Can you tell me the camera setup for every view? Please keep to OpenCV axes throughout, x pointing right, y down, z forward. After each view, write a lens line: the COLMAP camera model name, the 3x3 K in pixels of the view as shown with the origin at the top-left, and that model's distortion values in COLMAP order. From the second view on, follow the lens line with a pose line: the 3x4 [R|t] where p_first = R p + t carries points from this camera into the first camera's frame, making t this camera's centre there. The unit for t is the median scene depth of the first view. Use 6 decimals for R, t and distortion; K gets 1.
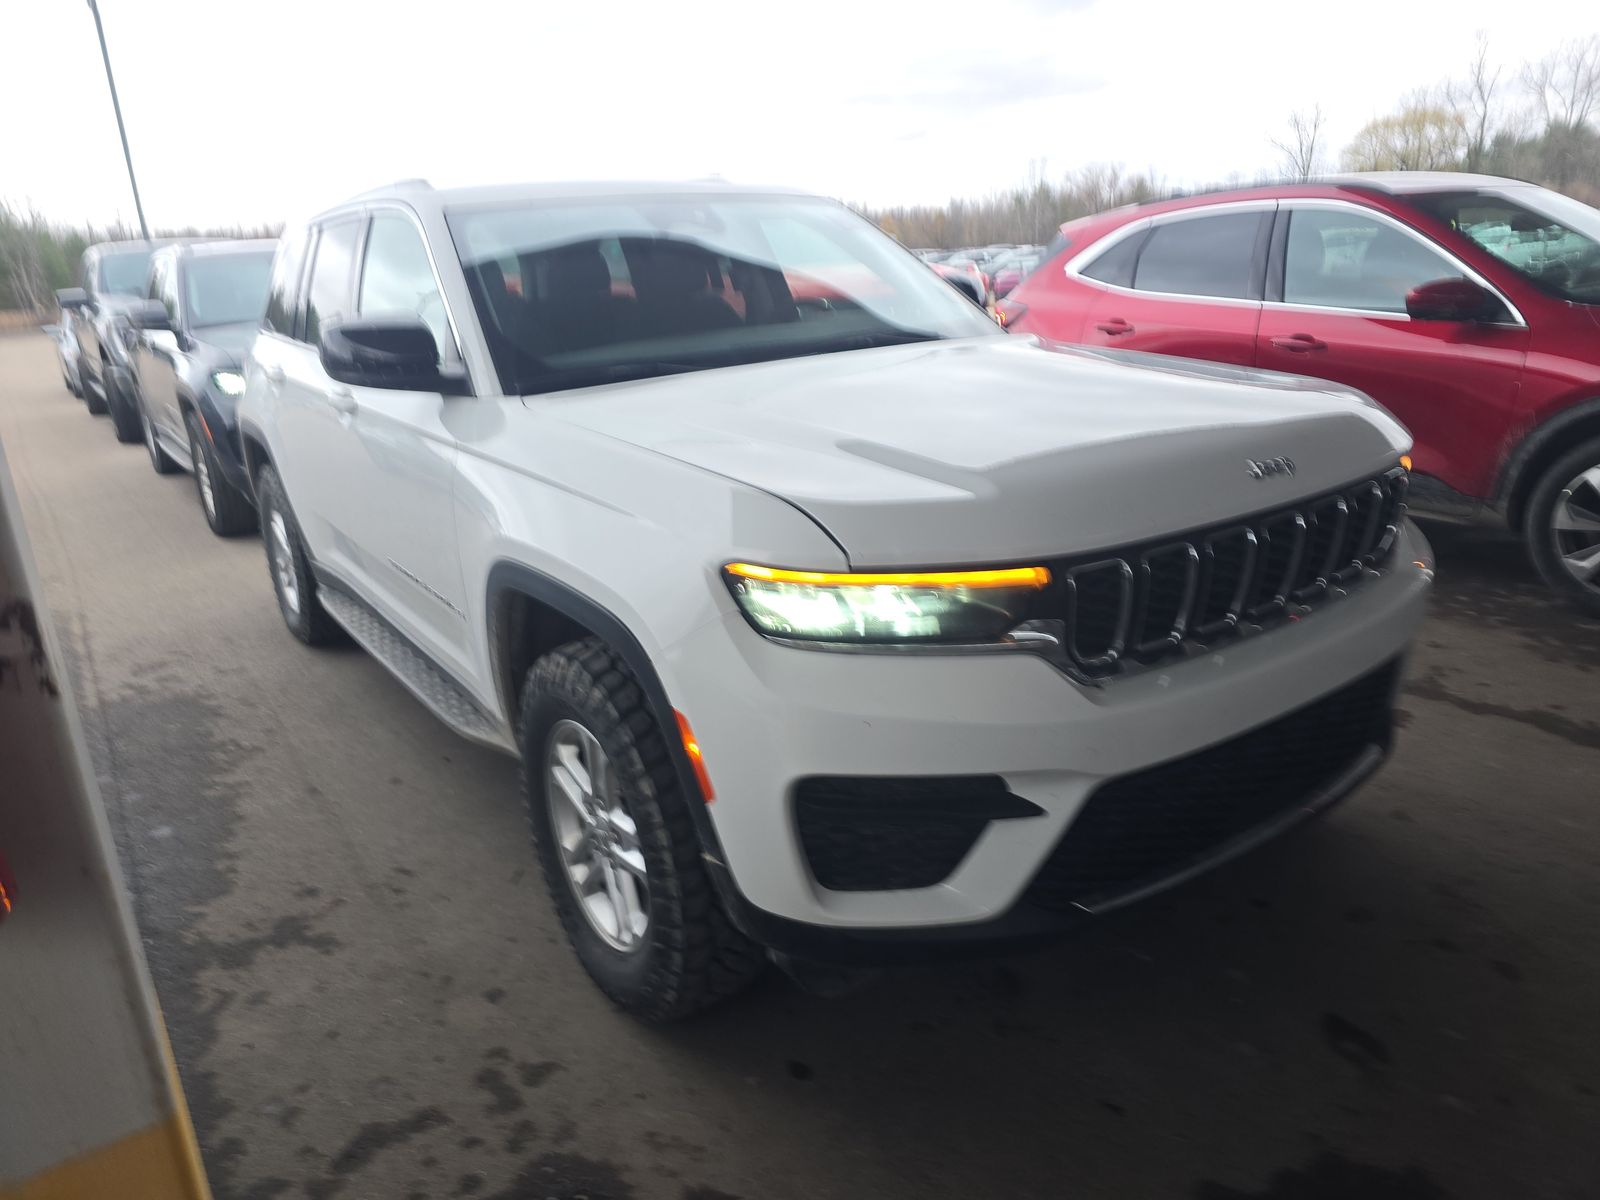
lens RADIAL K [[1058.7, 0, 800.0], [0, 1058.7, 600.0], [0, 0, 1]] dist [0.042571, -0.035128]
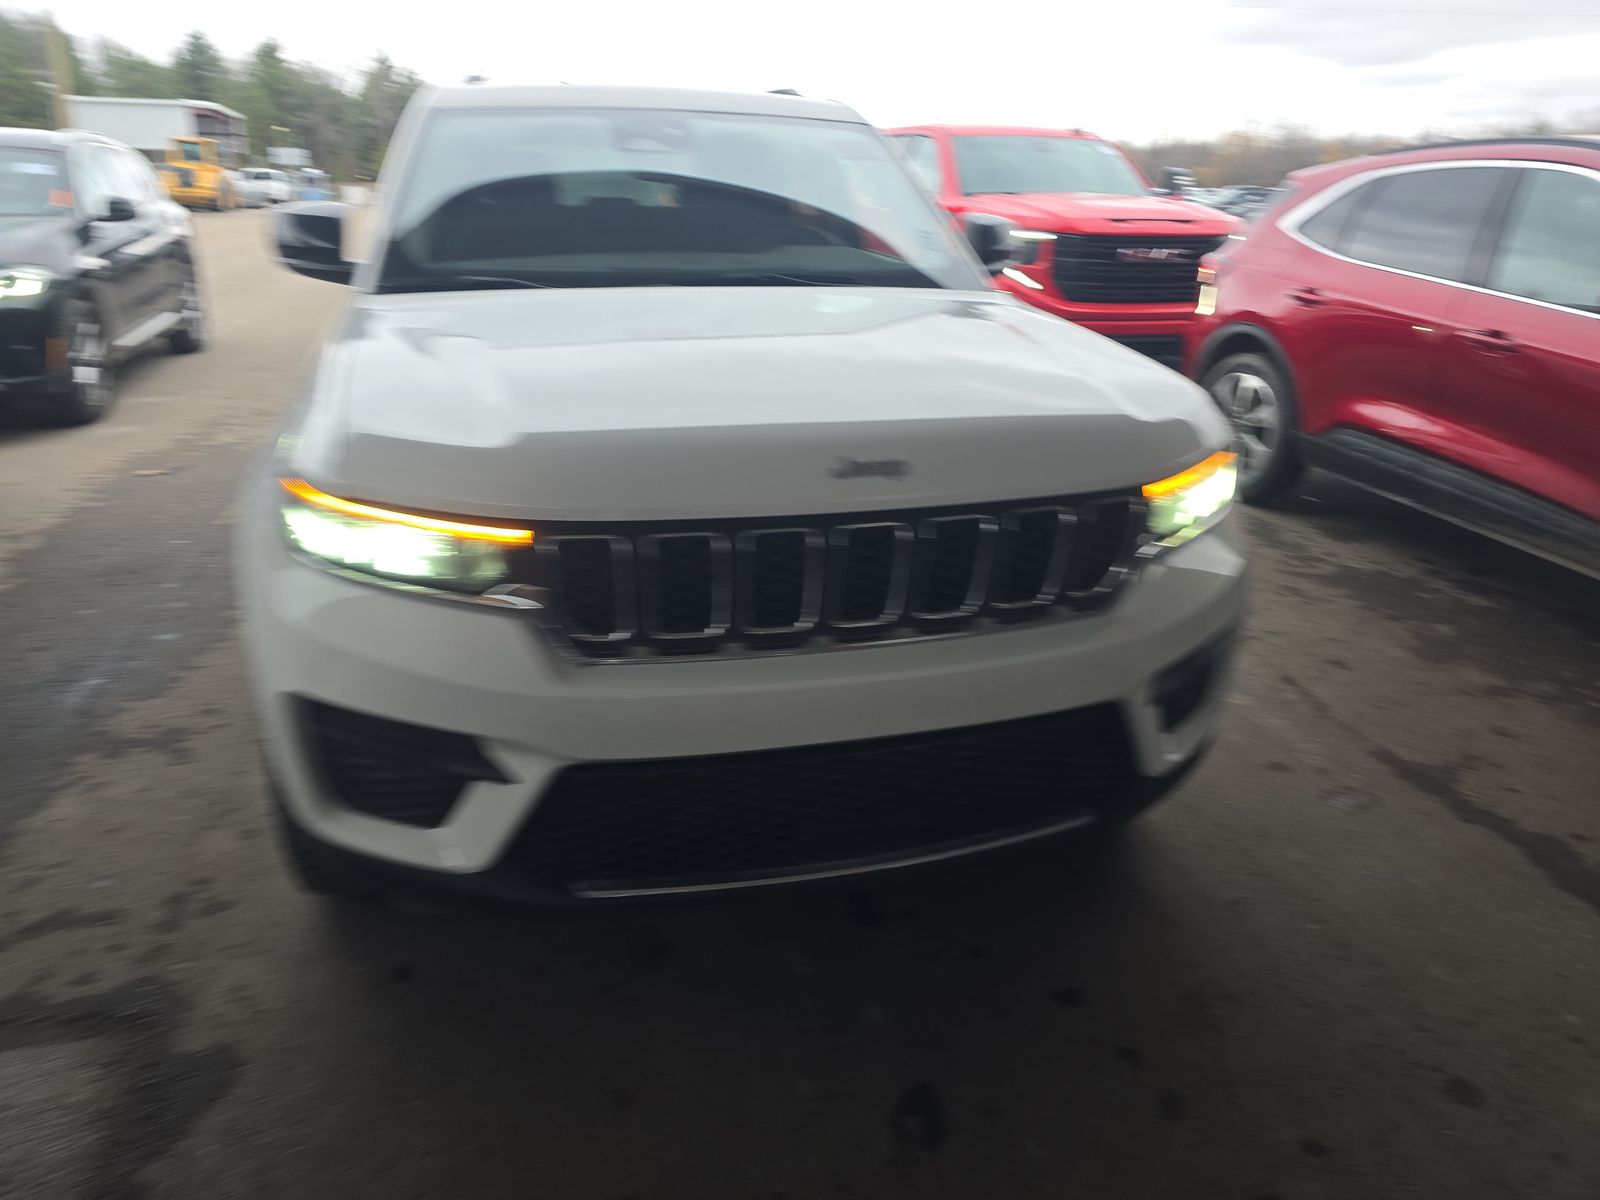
lens RADIAL K [[1058.7, 0, 800.0], [0, 1058.7, 600.0], [0, 0, 1]] dist [0.042571, -0.035128]
pose [[0.940003, 0.190397, -0.283097, 0.579136], [-0.170689, 0.980930, 0.092964, -0.076981], [0.295398, -0.039065, 0.954575, 0.133621]]
